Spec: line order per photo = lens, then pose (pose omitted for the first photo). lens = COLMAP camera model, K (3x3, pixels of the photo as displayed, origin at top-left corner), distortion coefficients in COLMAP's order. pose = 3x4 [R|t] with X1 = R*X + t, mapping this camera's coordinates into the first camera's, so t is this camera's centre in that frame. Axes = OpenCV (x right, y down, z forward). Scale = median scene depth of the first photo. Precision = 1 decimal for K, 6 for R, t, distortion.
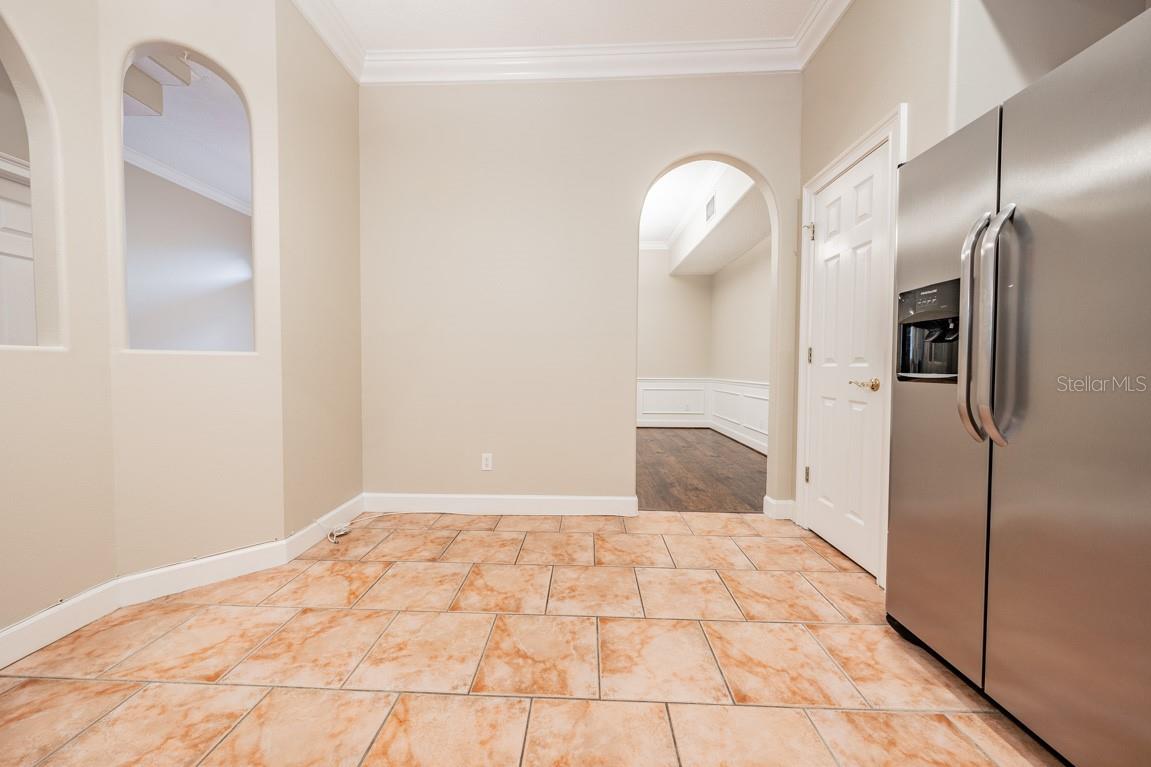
lens RADIAL K [[402.1, 0, 572.6], [0, 402.1, 377.5], [0, 0, 1]] dist [-0.004607, 0.000159]
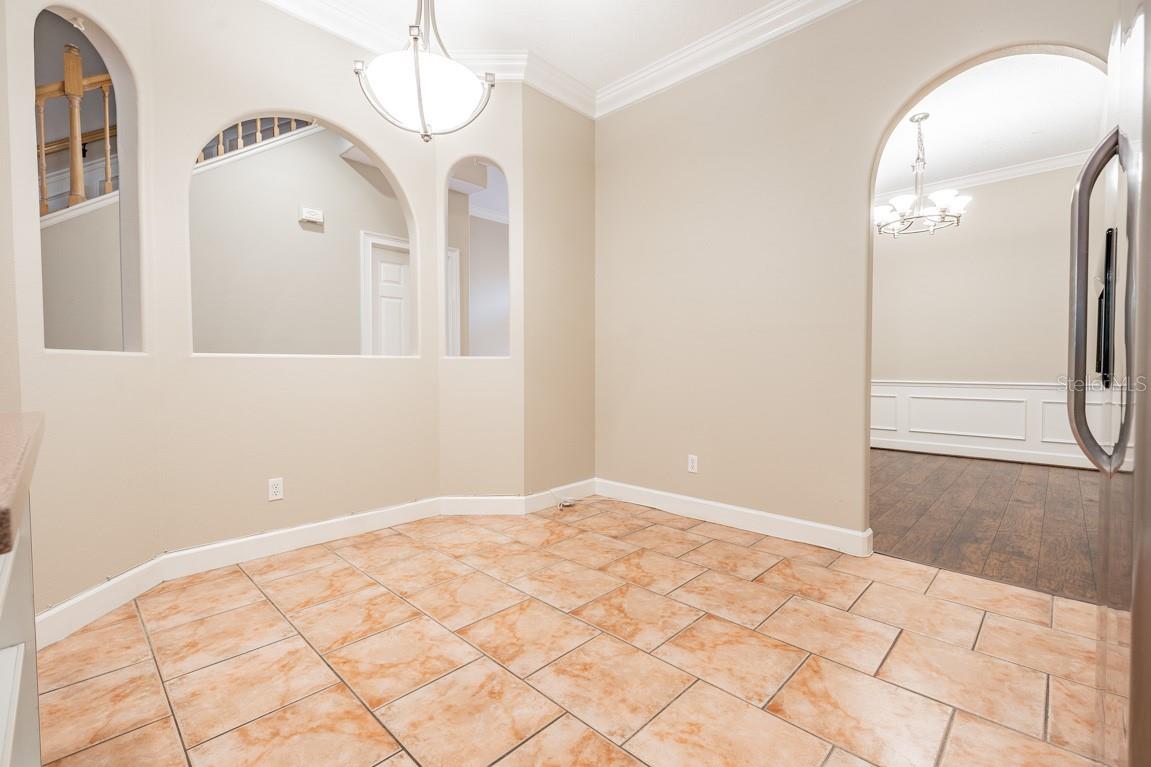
lens RADIAL K [[501.3, 0, 574.7], [0, 501.3, 379.7], [0, 0, 1]] dist [0.000203, 0.000042]
pose [[0.744925, 0.013281, -0.667016, 0.555686], [-0.014564, 0.999887, 0.003643, 0.007600], [0.666989, 0.007001, 0.745035, -0.144855]]
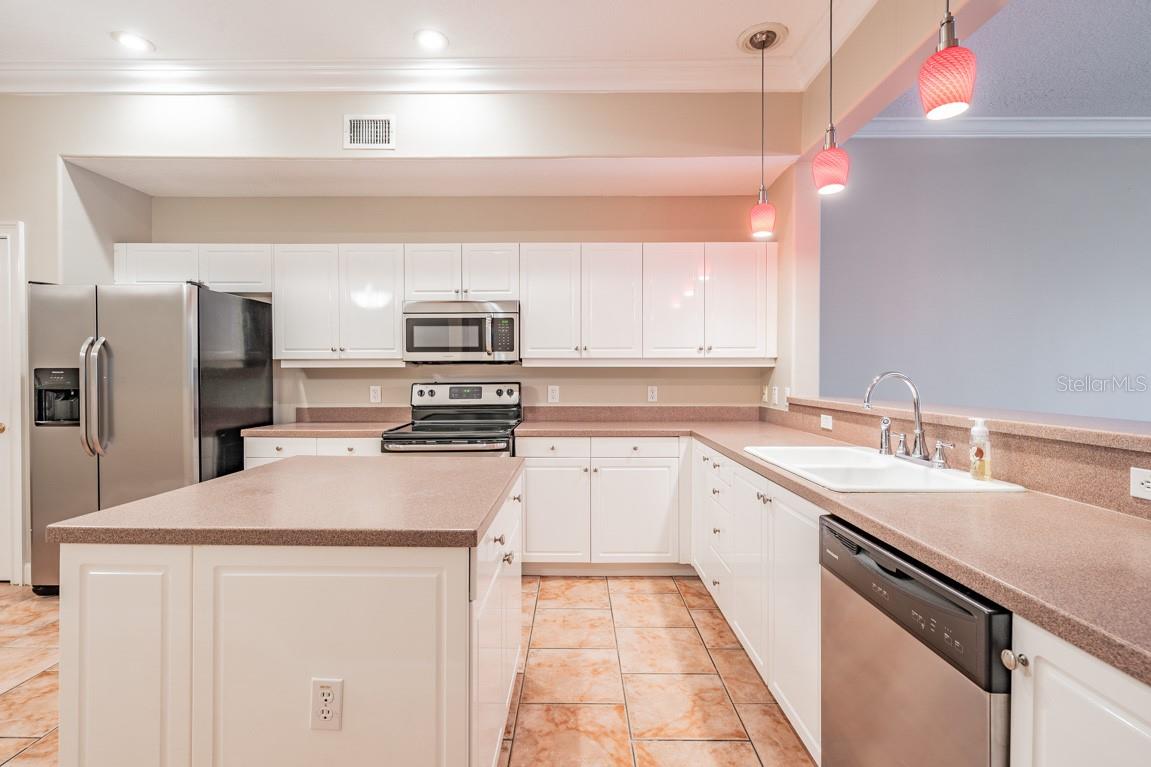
lens RADIAL K [[523.1, 0, 575.5], [0, 523.1, 383.5], [0, 0, 1]] dist [-0.001872, -0.000239]
pose [[-0.038736, -0.014411, 0.999146, -0.938360], [0.029637, 0.999440, 0.015564, -0.093609], [-0.998810, 0.030215, -0.038288, -0.731200]]
